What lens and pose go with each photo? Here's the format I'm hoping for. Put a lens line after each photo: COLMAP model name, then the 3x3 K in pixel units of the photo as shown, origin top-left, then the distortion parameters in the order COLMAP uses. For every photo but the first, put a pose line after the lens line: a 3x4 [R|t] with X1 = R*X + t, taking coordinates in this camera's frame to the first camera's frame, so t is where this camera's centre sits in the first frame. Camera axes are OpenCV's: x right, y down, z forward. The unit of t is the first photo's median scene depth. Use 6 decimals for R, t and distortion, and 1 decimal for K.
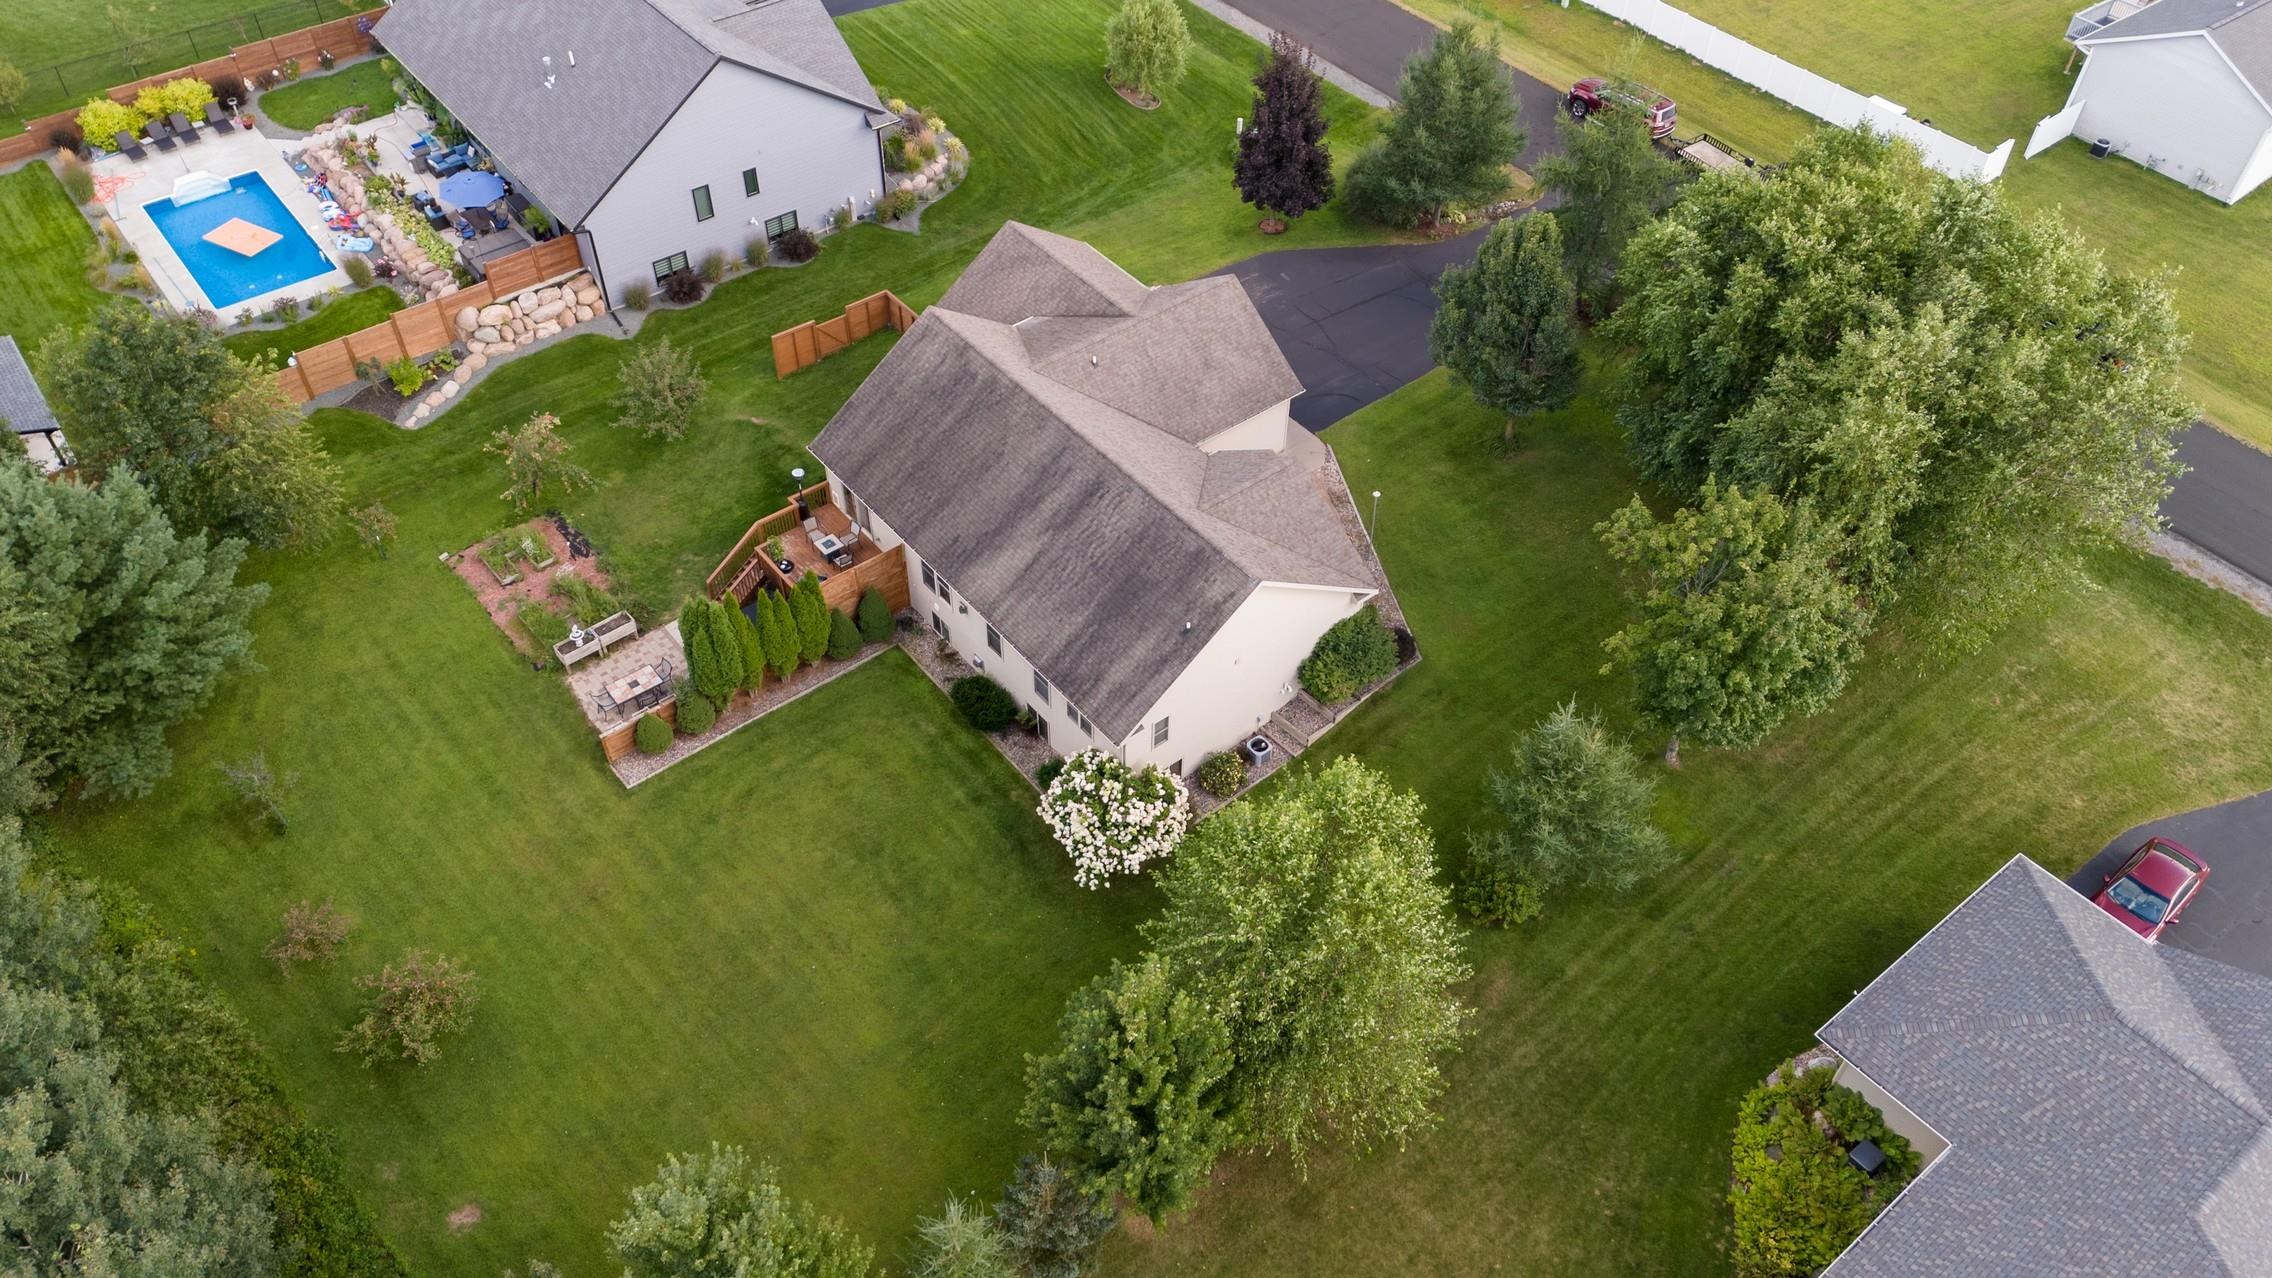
lens RADIAL K [[1670.5, 0, 1128.7], [0, 1670.5, 634.5], [0, 0, 1]] dist [0.073885, -0.066825]
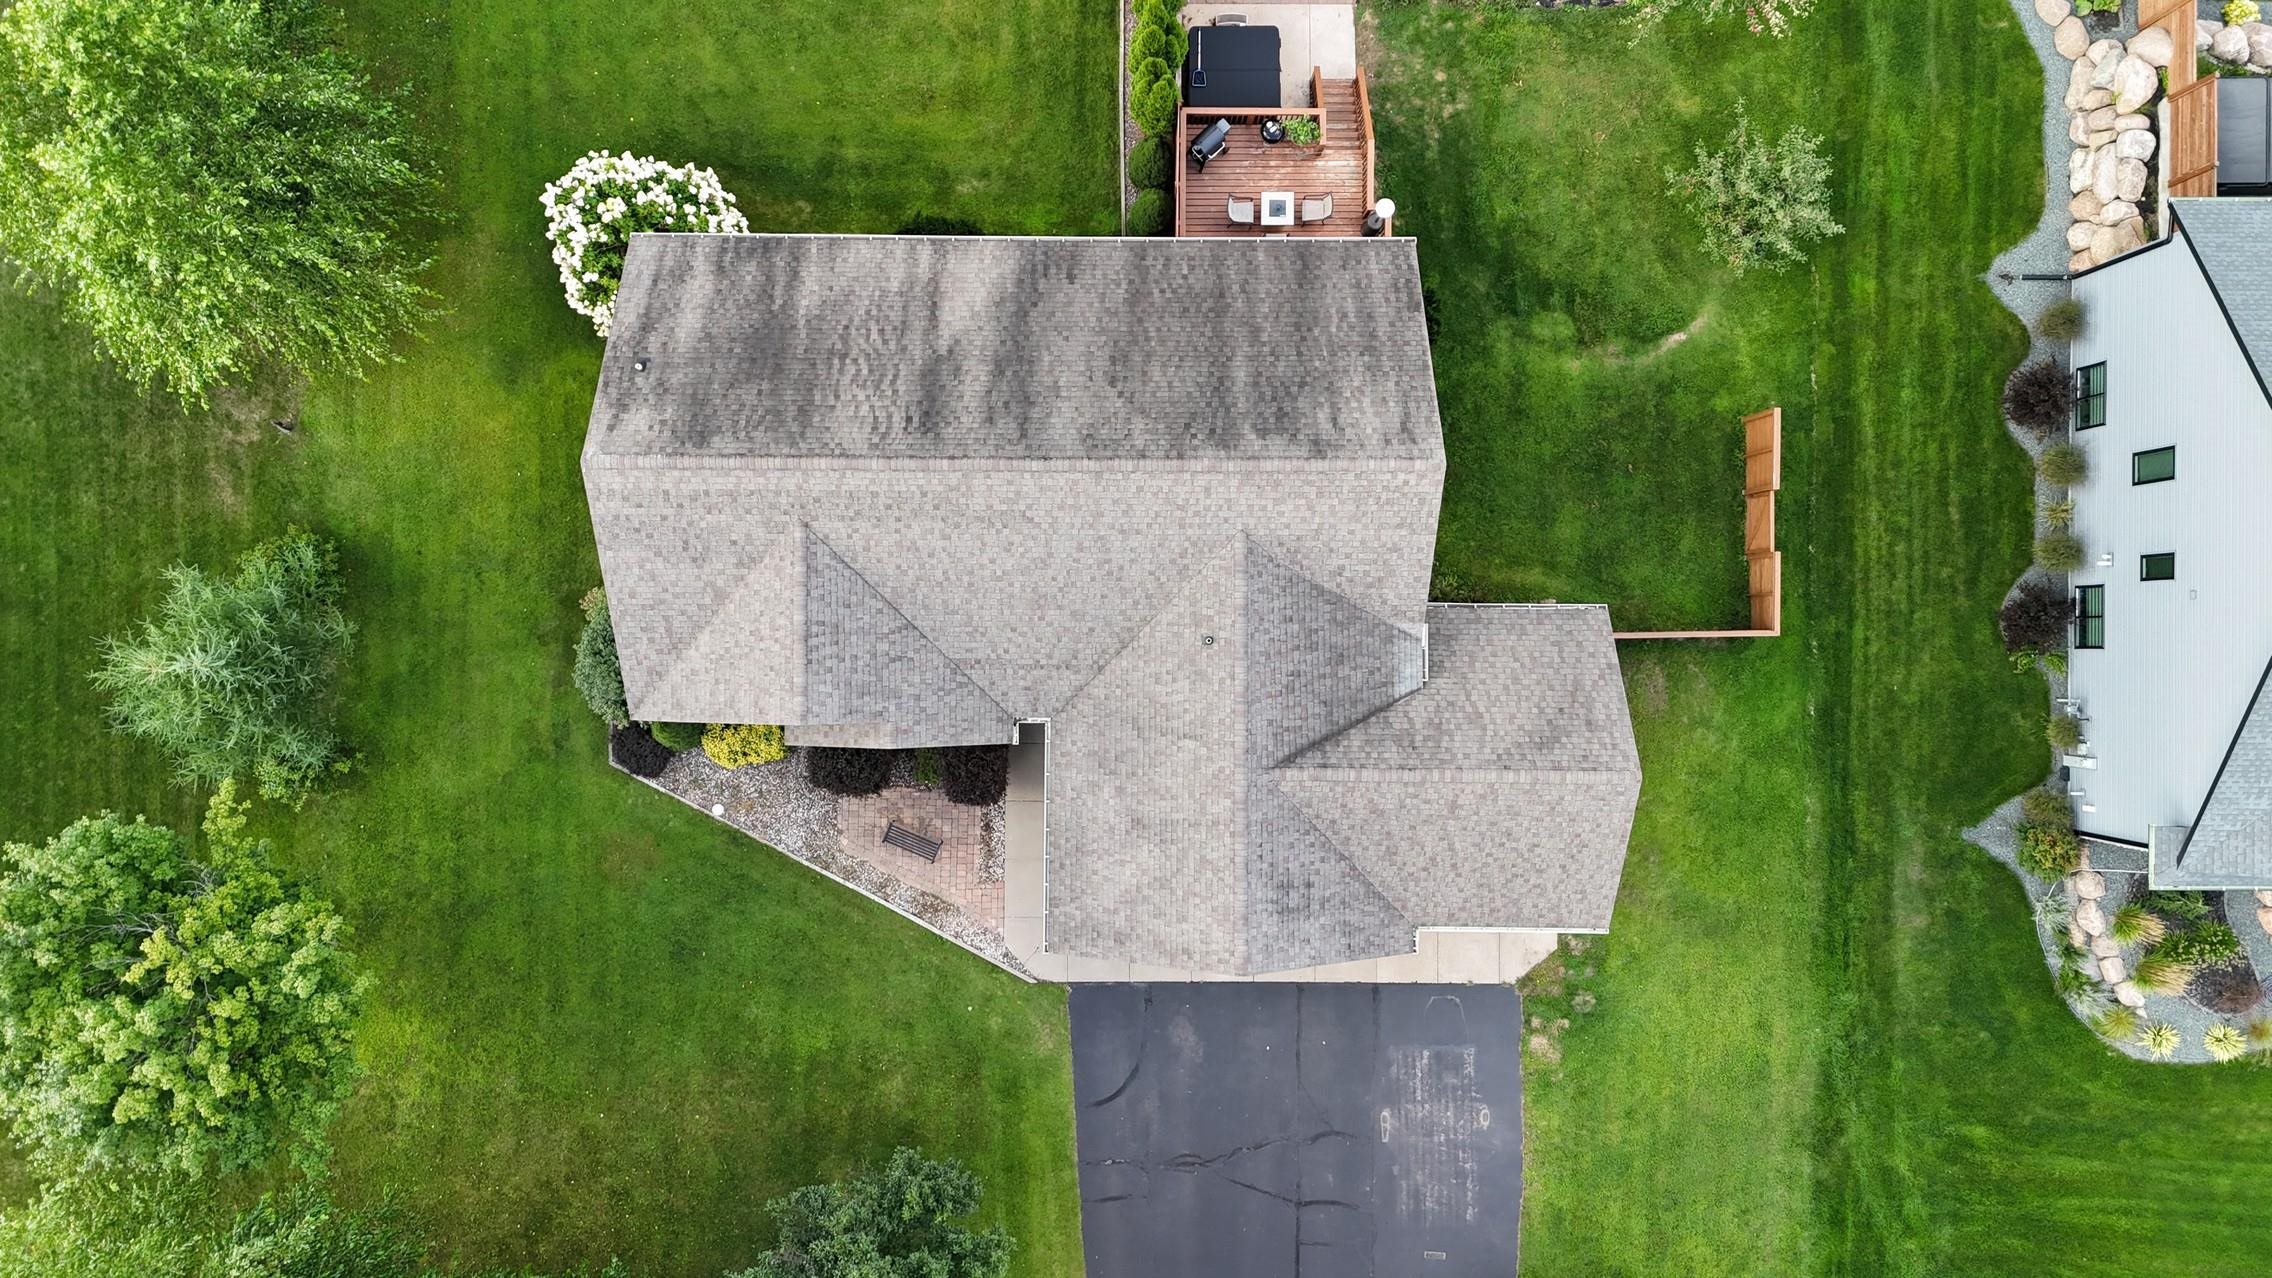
lens RADIAL K [[1670.5, 0, 1128.7], [0, 1670.5, 634.5], [0, 0, 1]] dist [0.073885, -0.066825]
pose [[-0.623900, 0.781073, -0.025970, 0.009835], [-0.575487, -0.436693, 0.691458, -0.485728], [0.528738, 0.446346, 0.721949, 0.473228]]
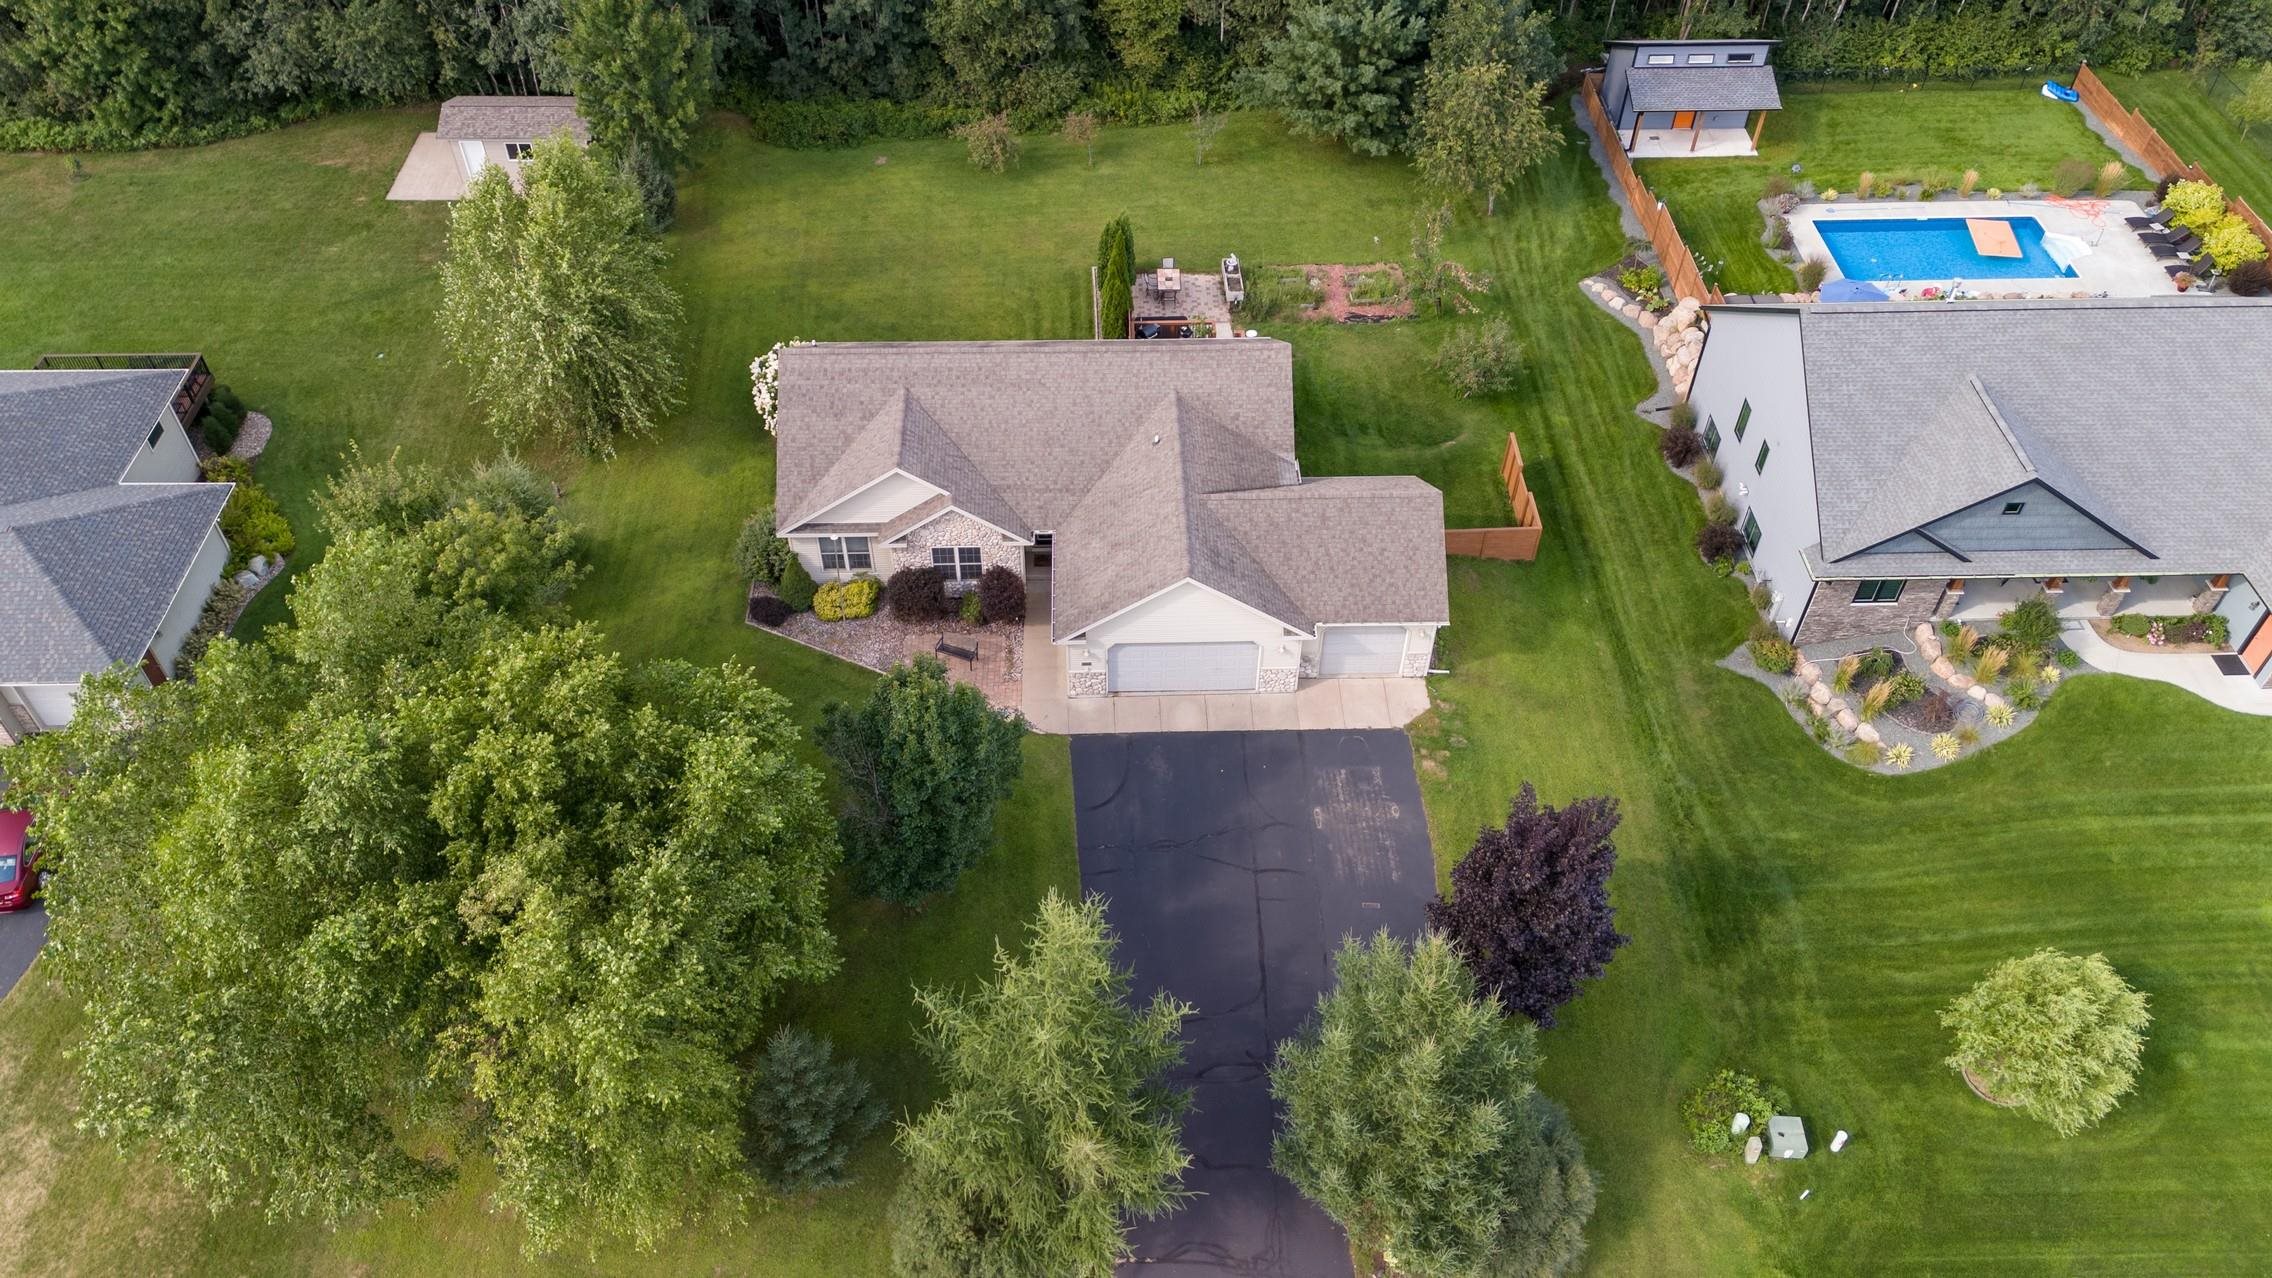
lens RADIAL K [[1670.5, 0, 1128.7], [0, 1670.5, 634.5], [0, 0, 1]] dist [0.073885, -0.066825]
pose [[-0.599041, 0.561851, -0.570503, 0.514712], [-0.582778, 0.182674, 0.791834, -0.768530], [0.549109, 0.806817, 0.218005, 0.753334]]
